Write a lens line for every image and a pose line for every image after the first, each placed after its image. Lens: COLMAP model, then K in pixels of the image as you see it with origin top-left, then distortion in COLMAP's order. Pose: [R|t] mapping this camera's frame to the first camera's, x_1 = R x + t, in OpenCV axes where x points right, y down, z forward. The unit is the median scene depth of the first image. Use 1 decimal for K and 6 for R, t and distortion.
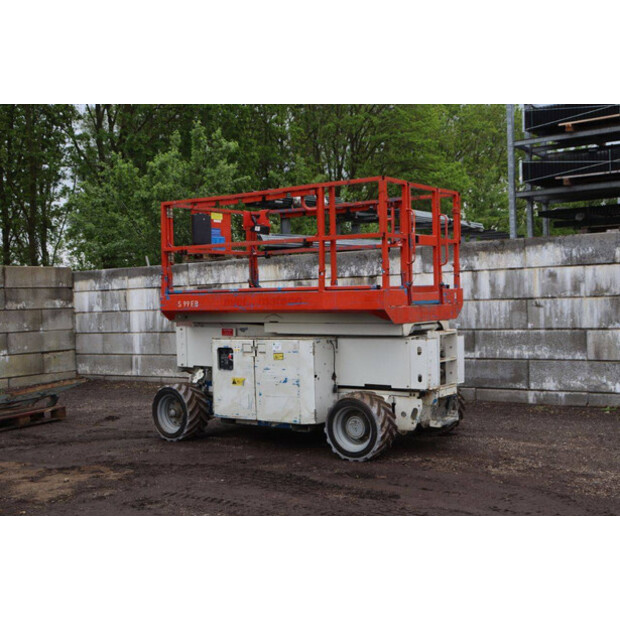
lens RADIAL K [[800.6, 0, 309.7], [0, 800.6, 306.3], [0, 0, 1]] dist [0.057693, 0.000000]
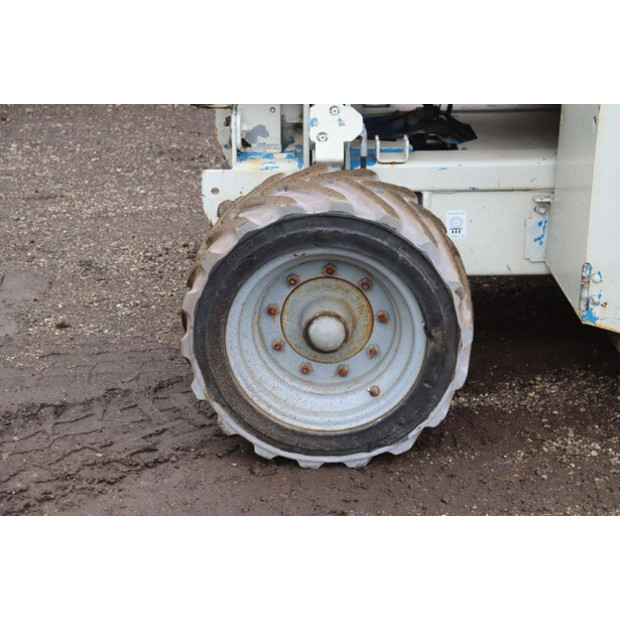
lens RADIAL K [[1333.6, 0, 310.2], [0, 1333.6, 309.9], [0, 0, 1]] dist [0.513475, 0.000000]
pose [[0.792005, -0.182809, 0.582503, -0.383439], [-0.022042, 0.944933, 0.326521, 0.019933], [-0.610117, -0.271446, 0.744362, 0.790770]]
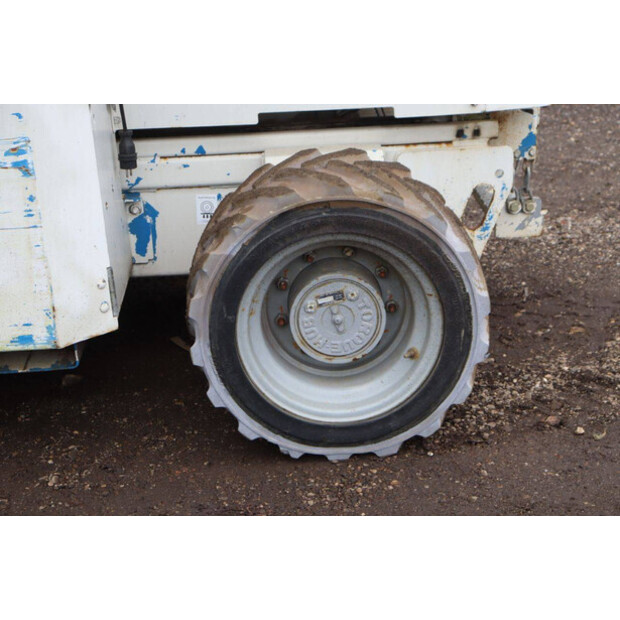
lens RADIAL K [[1333.6, 0, 311.3], [0, 1333.6, 309.6], [0, 0, 1]] dist [0.513475, 0.000000]
pose [[0.782330, -0.229069, 0.579212, -0.149907], [0.030737, 0.942983, 0.331419, 0.019306], [-0.622105, -0.241476, 0.744765, 0.636654]]
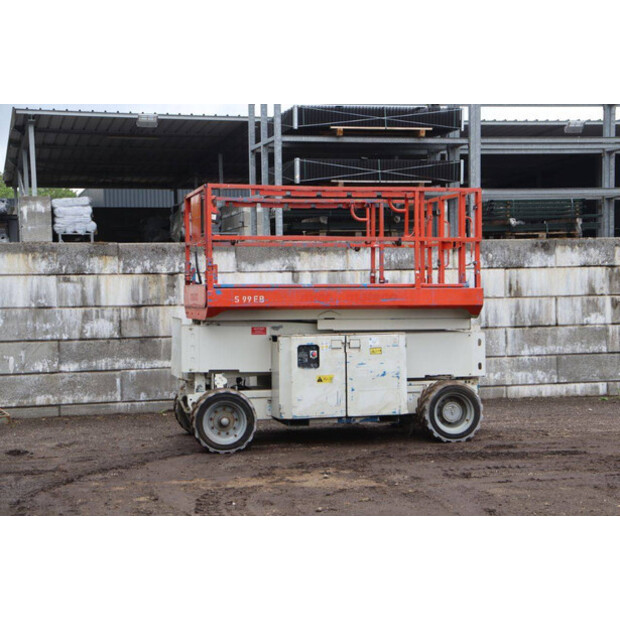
lens RADIAL K [[1241.0, 0, 312.5], [0, 1241.0, 315.1], [0, 0, 1]] dist [0.315221, 0.000000]
pose [[0.648325, 0.004869, 0.761348, -1.214641], [0.003878, 0.999945, -0.009697, 0.029856], [-0.761354, 0.009240, 0.648270, 0.028520]]
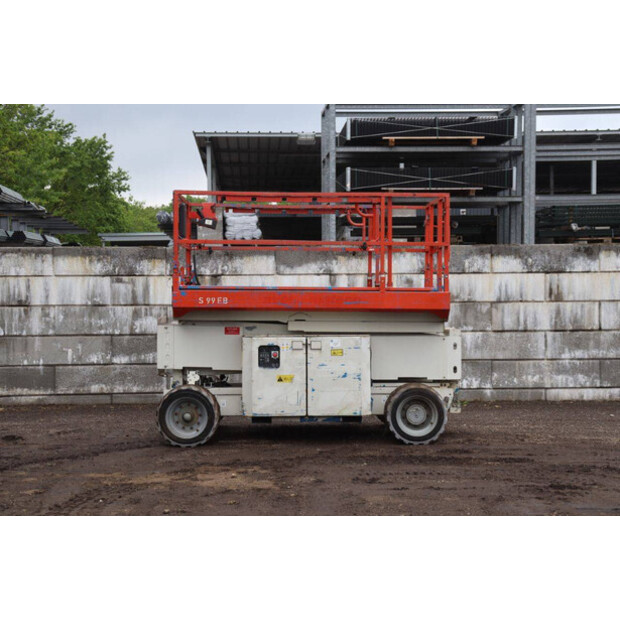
lens RADIAL K [[1095.2, 0, 308.9], [0, 1095.2, 311.0], [0, 0, 1]] dist [0.213295, 0.000000]
pose [[0.794109, 0.016540, 0.607550, -0.877353], [-0.013446, 0.999863, -0.009646, 0.020997], [-0.607626, -0.000509, 0.794223, -0.109017]]
